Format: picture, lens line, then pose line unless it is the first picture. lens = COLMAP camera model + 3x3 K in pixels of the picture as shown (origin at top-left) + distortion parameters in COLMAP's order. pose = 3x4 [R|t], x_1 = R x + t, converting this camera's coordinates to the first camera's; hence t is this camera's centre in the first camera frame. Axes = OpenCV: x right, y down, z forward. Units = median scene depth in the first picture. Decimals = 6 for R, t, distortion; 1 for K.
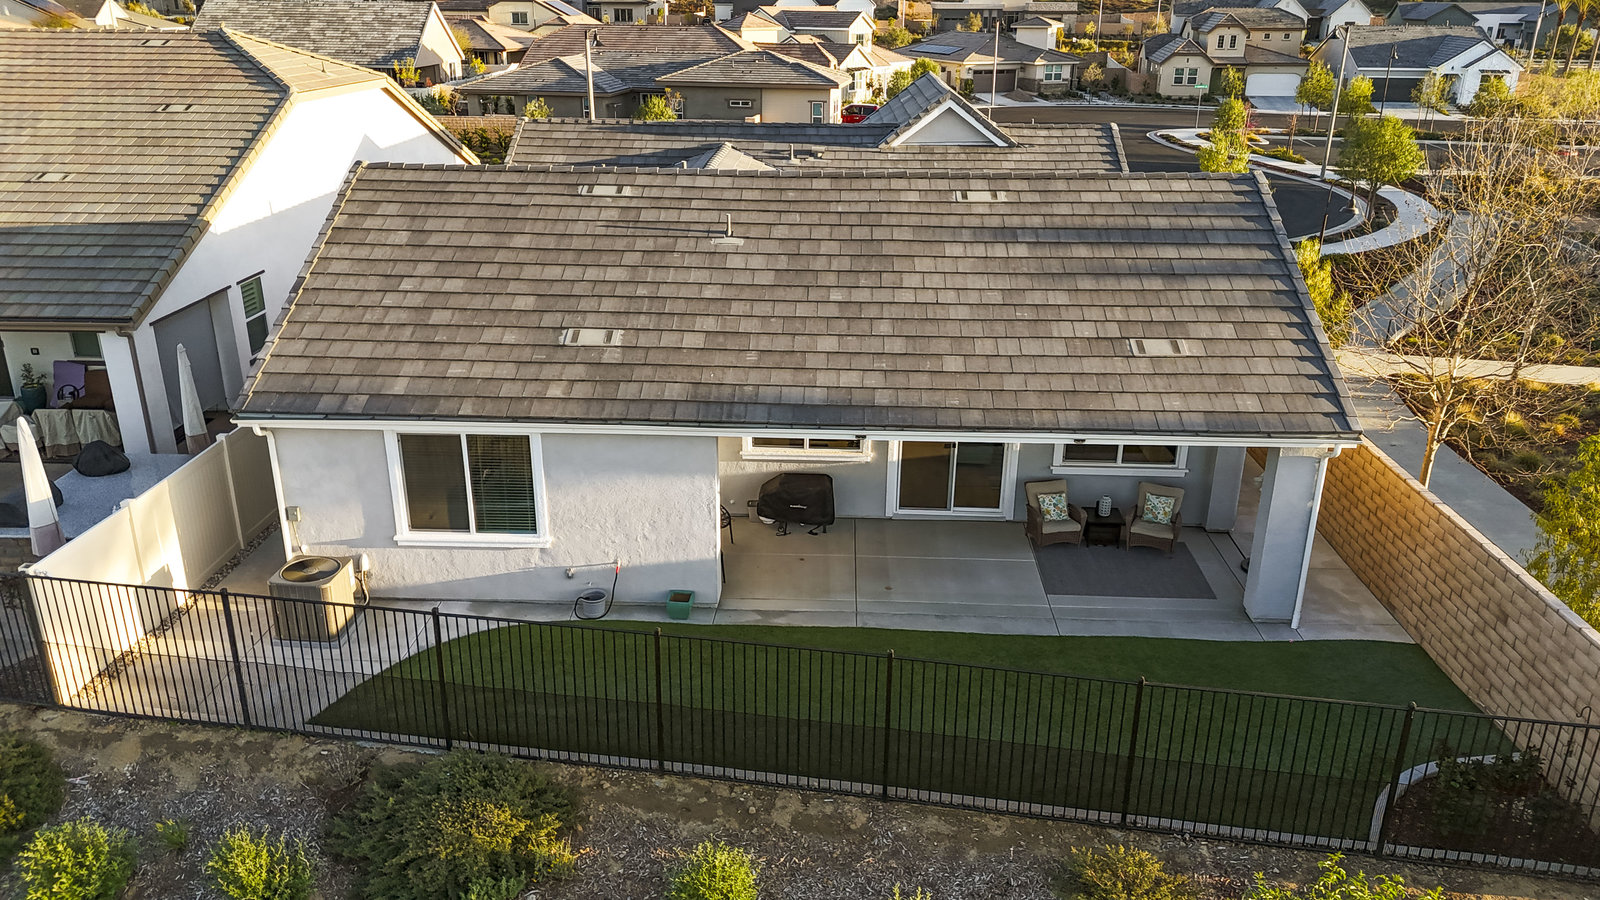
lens RADIAL K [[1174.3, 0, 800.0], [0, 1174.3, 450.0], [0, 0, 1]] dist [0.043216, -0.005558]
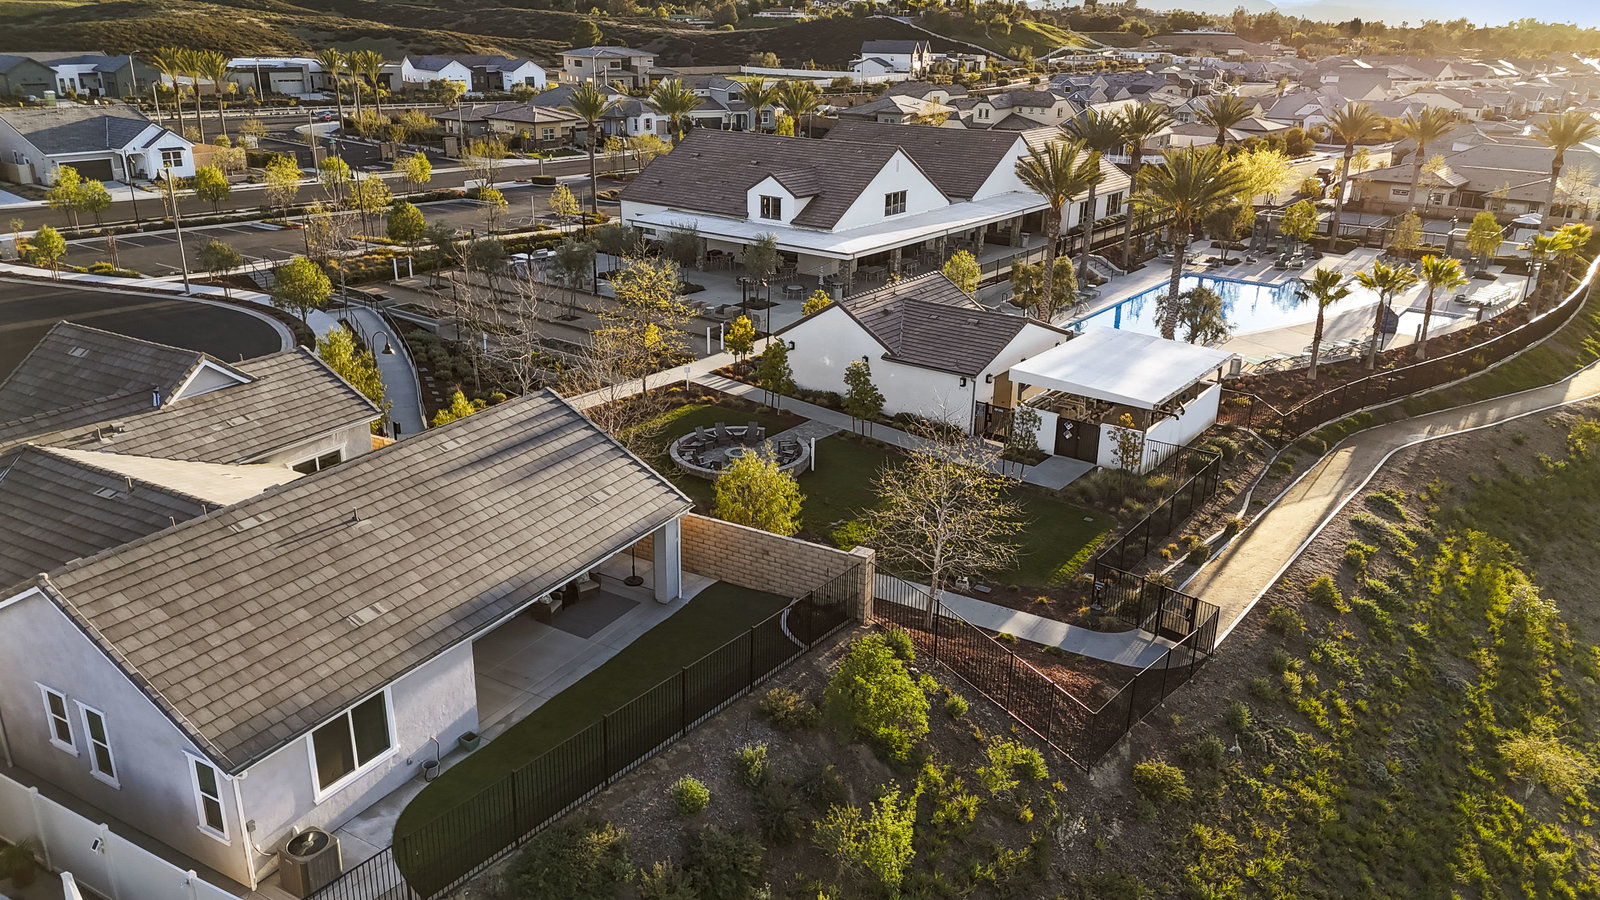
lens RADIAL K [[1174.3, 0, 800.0], [0, 1174.3, 450.0], [0, 0, 1]] dist [0.043216, -0.005558]
pose [[0.464361, -0.304154, 0.831781, -1.130435], [0.305615, 0.936521, 0.171837, -0.389248], [-0.831245, 0.174410, 0.527838, -0.318335]]
